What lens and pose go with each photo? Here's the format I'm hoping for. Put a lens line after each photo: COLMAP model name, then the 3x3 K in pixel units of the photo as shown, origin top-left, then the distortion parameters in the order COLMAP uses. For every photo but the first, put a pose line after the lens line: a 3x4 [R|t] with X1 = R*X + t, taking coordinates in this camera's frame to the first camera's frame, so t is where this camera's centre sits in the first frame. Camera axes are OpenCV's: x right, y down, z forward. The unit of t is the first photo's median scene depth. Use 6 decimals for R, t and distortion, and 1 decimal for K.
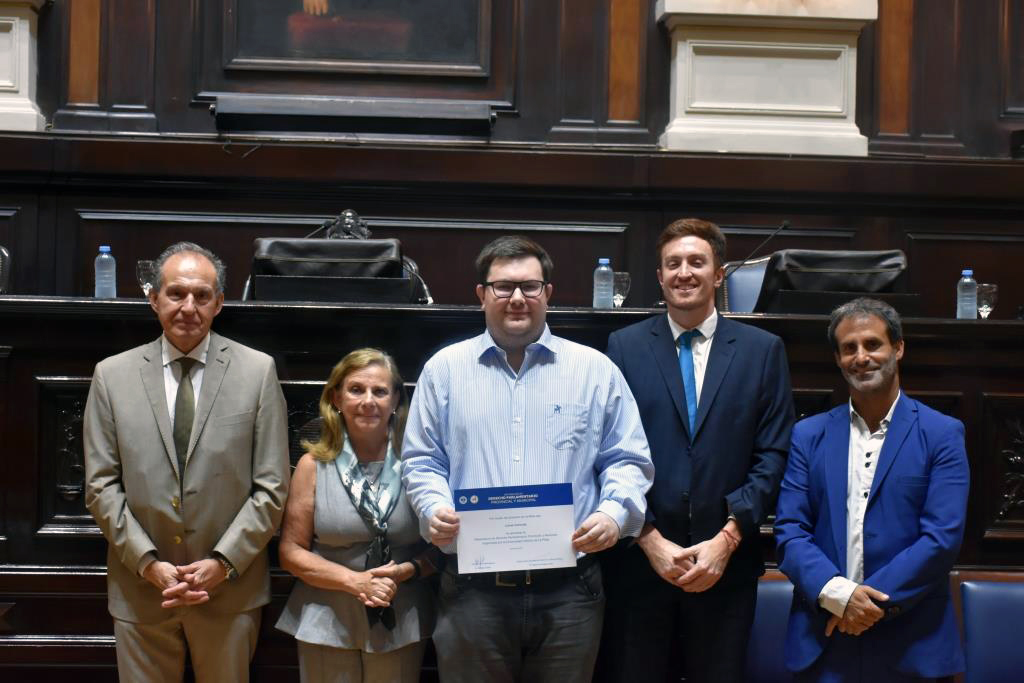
lens RADIAL K [[1654.7, 0, 501.0], [0, 1654.7, 343.2], [0, 0, 1]] dist [-0.022963, 0.107127]
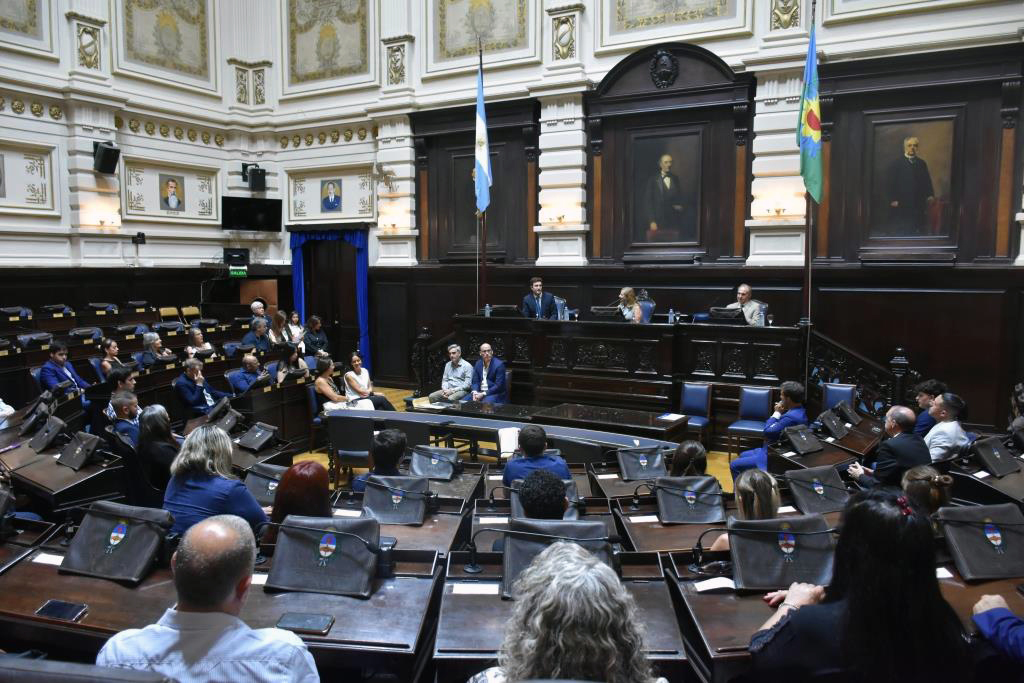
lens RADIAL K [[784.9, 0, 509.7], [0, 784.9, 343.5], [0, 0, 1]] dist [-0.024463, 0.001016]
pose [[0.840747, 0.030109, -0.540590, 0.591930], [0.017632, 0.996400, 0.082917, -0.100927], [0.541141, -0.079244, 0.837190, -0.684345]]
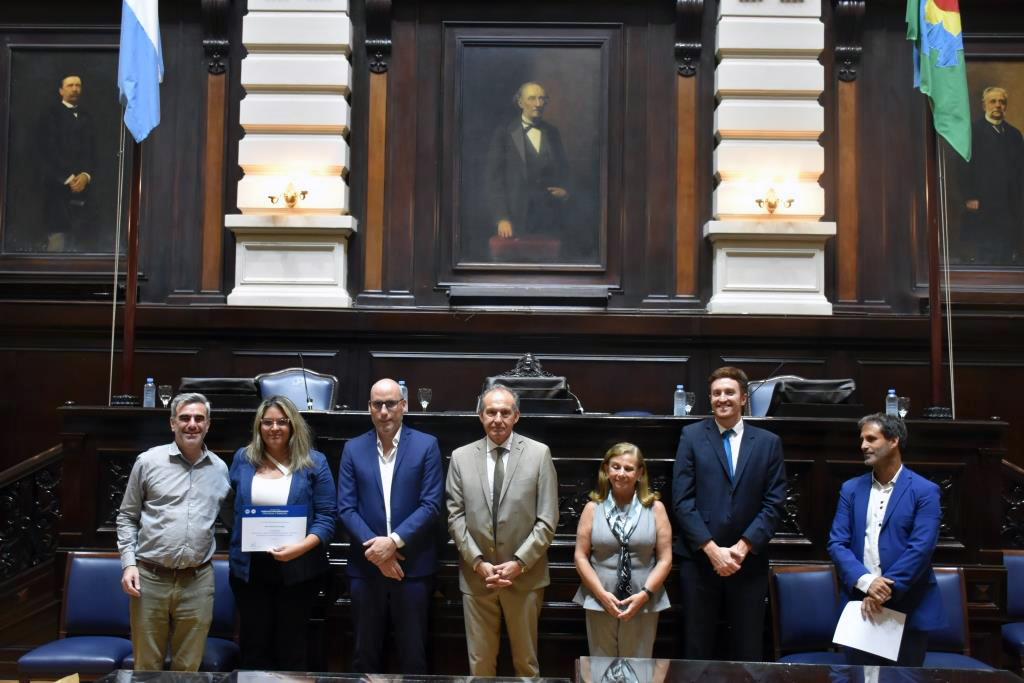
lens RADIAL K [[1066.0, 0, 509.5], [0, 1066.0, 343.6], [0, 0, 1]] dist [-0.004127, 0.019043]
pose [[0.996753, -0.009679, -0.079930, -0.019908], [0.004743, 0.998082, -0.061716, -0.019023], [0.080374, 0.061137, 0.994888, -0.107633]]
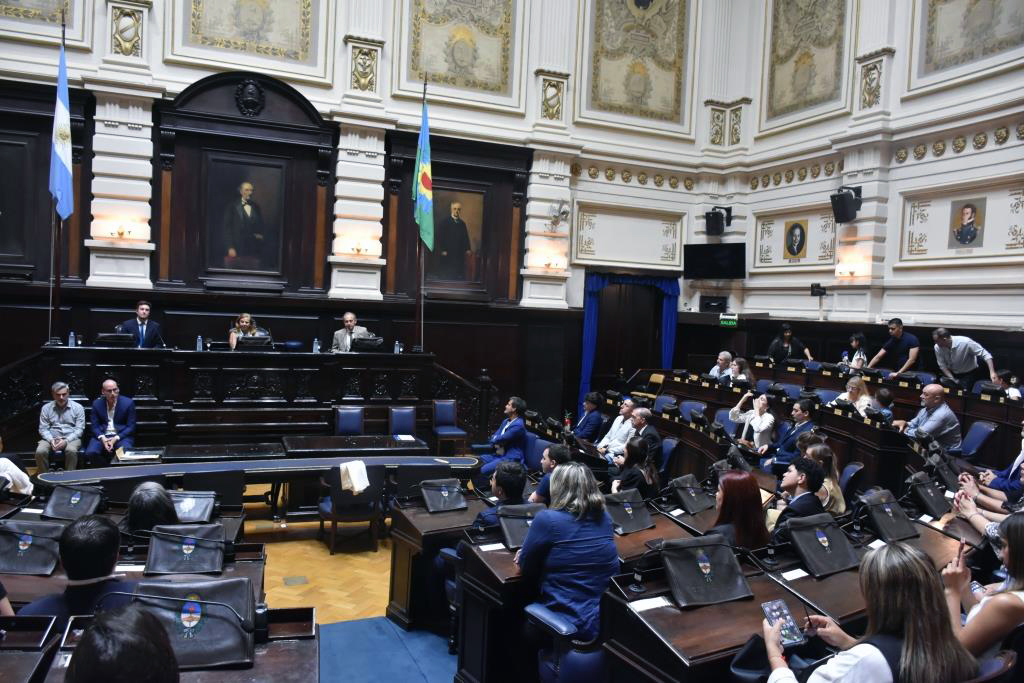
lens RADIAL K [[784.9, 0, 509.7], [0, 784.9, 343.5], [0, 0, 1]] dist [-0.024463, 0.001016]
pose [[0.944622, 0.008471, 0.328051, -0.101750], [-0.027498, 0.998194, 0.053404, -0.121039], [-0.327006, -0.059467, 0.943149, -0.857718]]
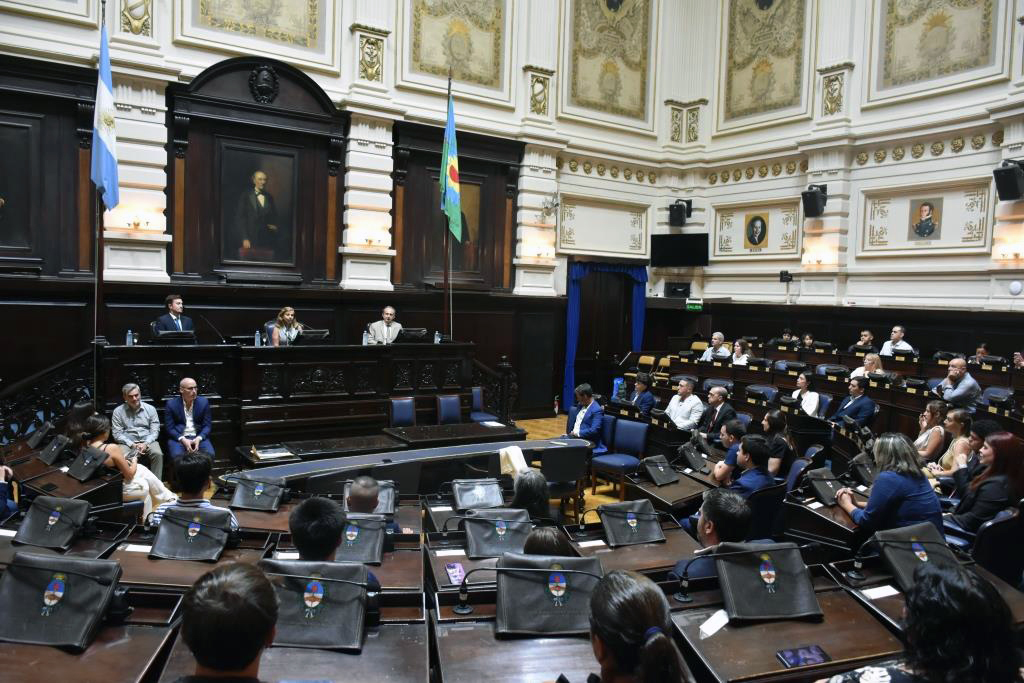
lens RADIAL K [[784.9, 0, 509.7], [0, 784.9, 343.5], [0, 0, 1]] dist [-0.024463, 0.001016]
pose [[0.858651, -0.022358, 0.512074, -0.505507], [-0.015752, 0.997425, 0.069962, -0.125651], [-0.512319, -0.068139, 0.856088, -0.751059]]
